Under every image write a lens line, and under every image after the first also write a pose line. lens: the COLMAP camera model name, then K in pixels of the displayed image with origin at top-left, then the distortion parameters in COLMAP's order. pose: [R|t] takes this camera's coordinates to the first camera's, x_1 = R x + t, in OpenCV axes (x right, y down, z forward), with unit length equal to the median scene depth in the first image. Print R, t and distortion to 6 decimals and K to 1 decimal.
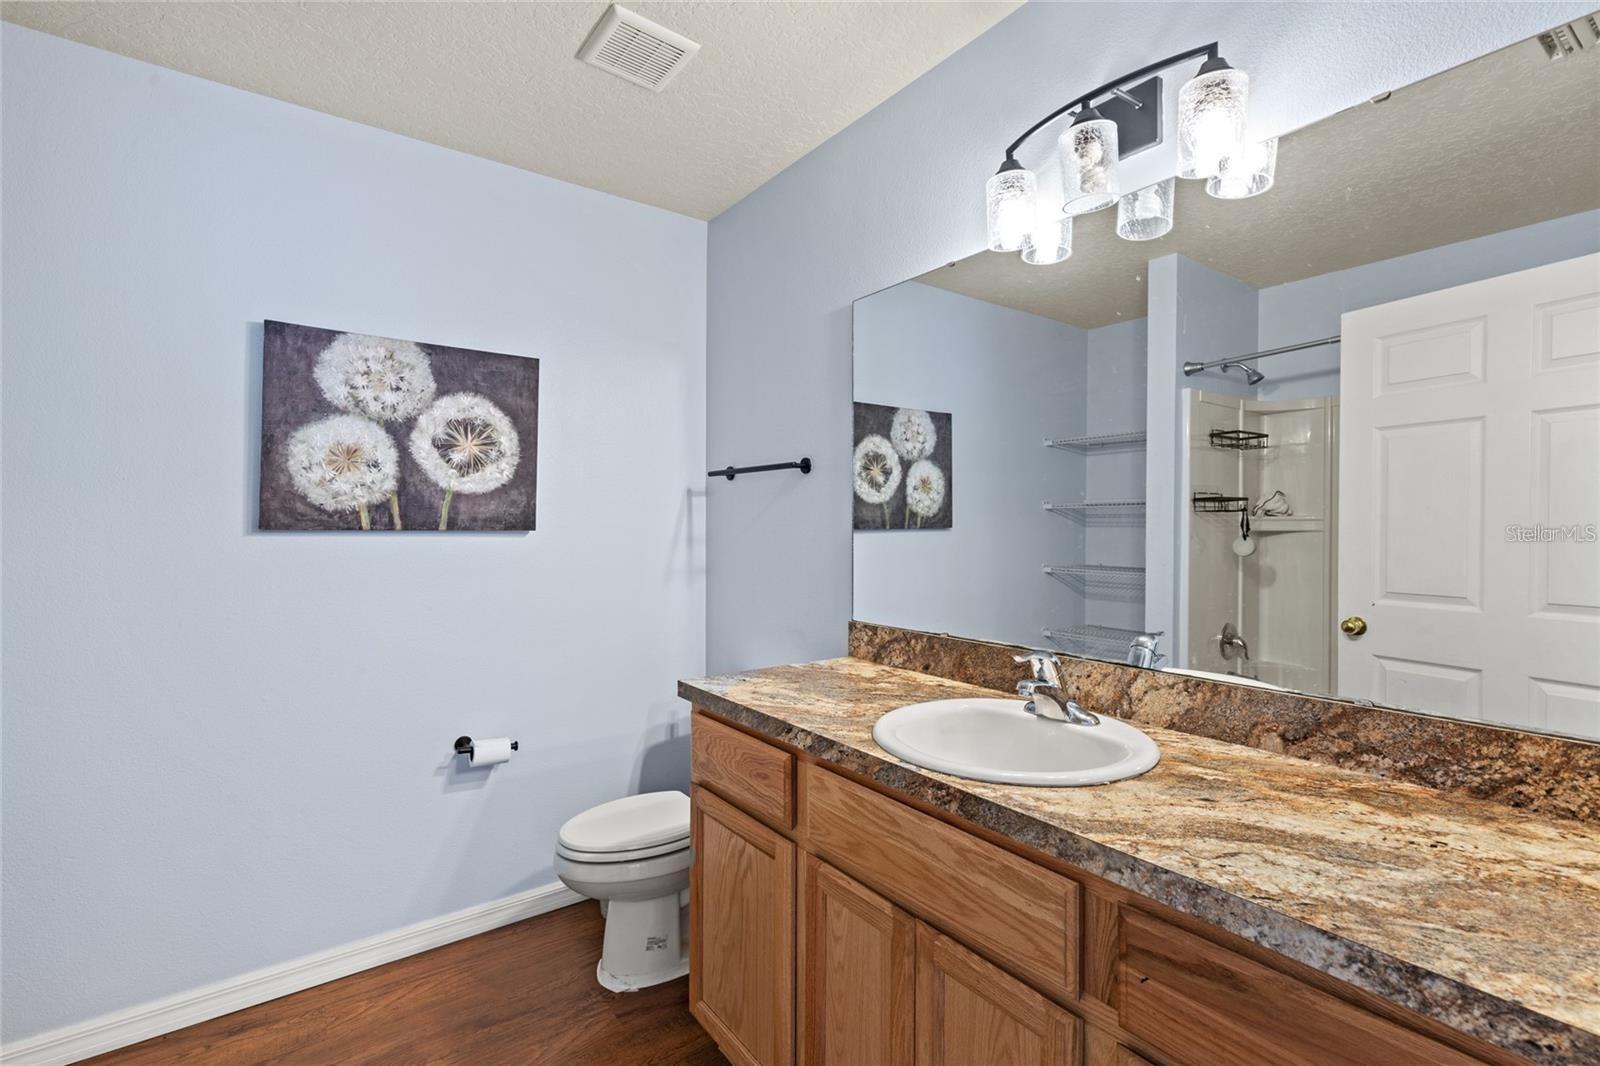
lens RADIAL K [[726.4, 0, 803.4], [0, 726.4, 528.0], [0, 0, 1]] dist [0.020794, 0.000260]
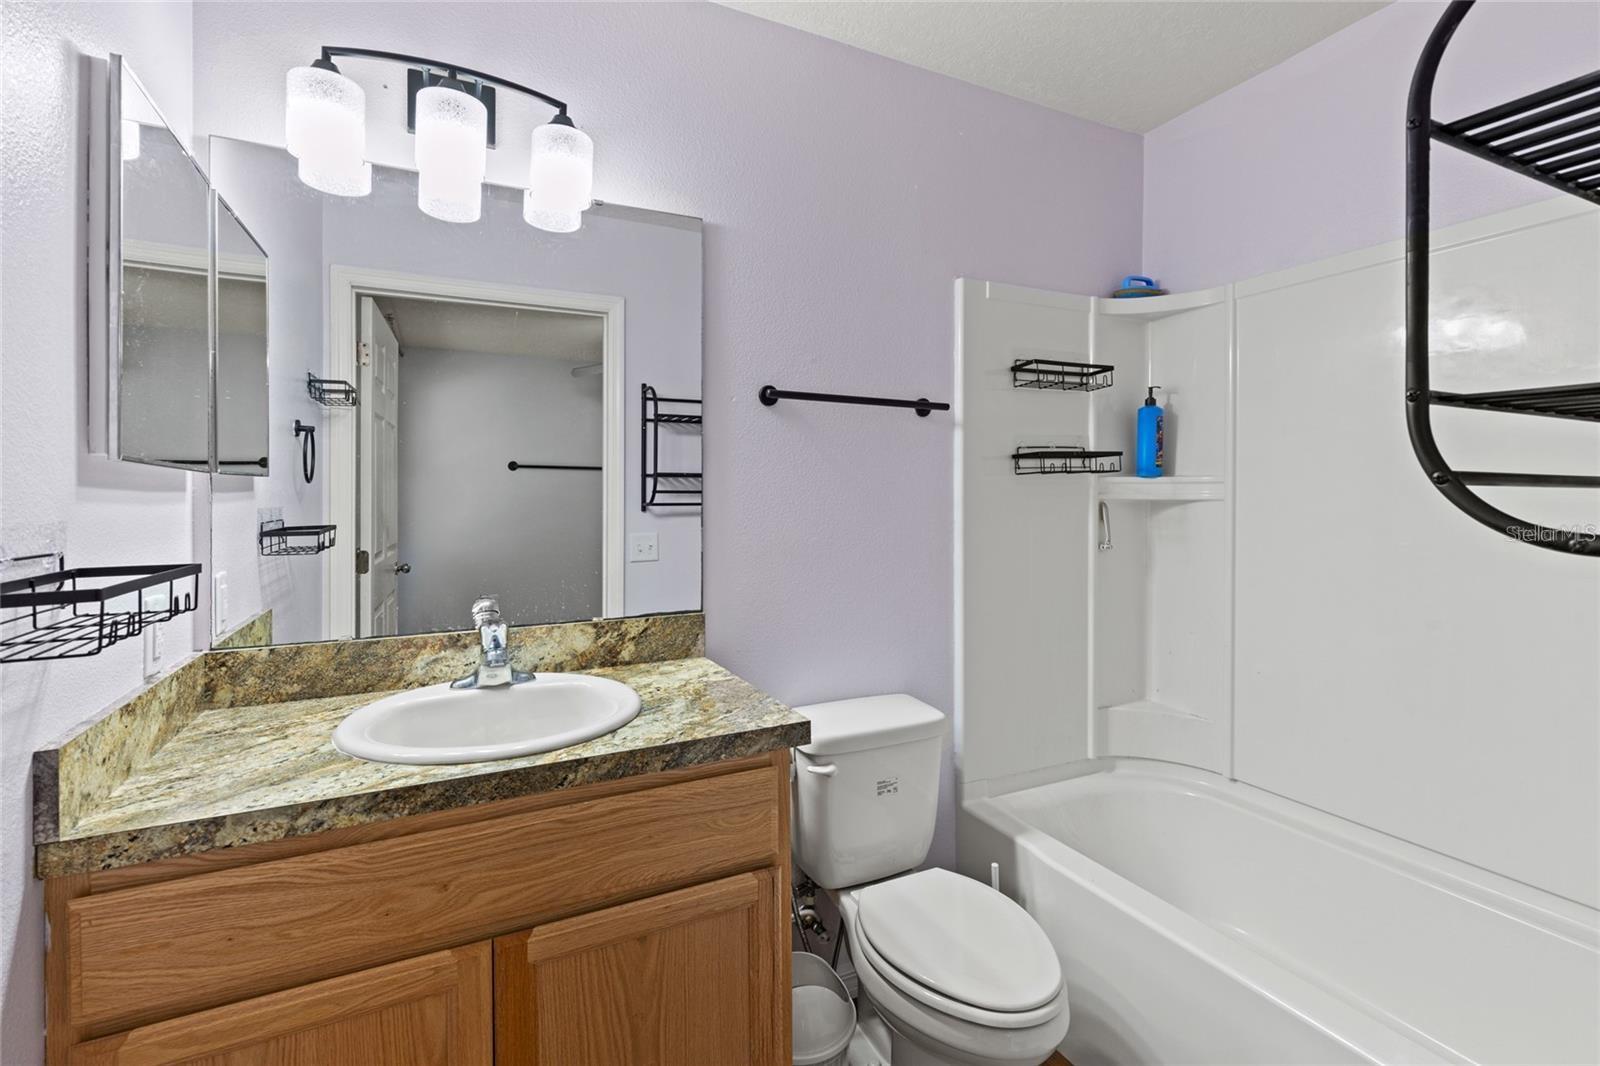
lens RADIAL K [[726.4, 0, 803.4], [0, 726.4, 528.0], [0, 0, 1]] dist [0.020794, 0.000260]
pose [[0.170707, -0.039913, 0.984513, -0.623643], [0.010851, 0.999195, 0.038627, 0.017148], [-0.985262, 0.004089, 0.171002, 0.393072]]
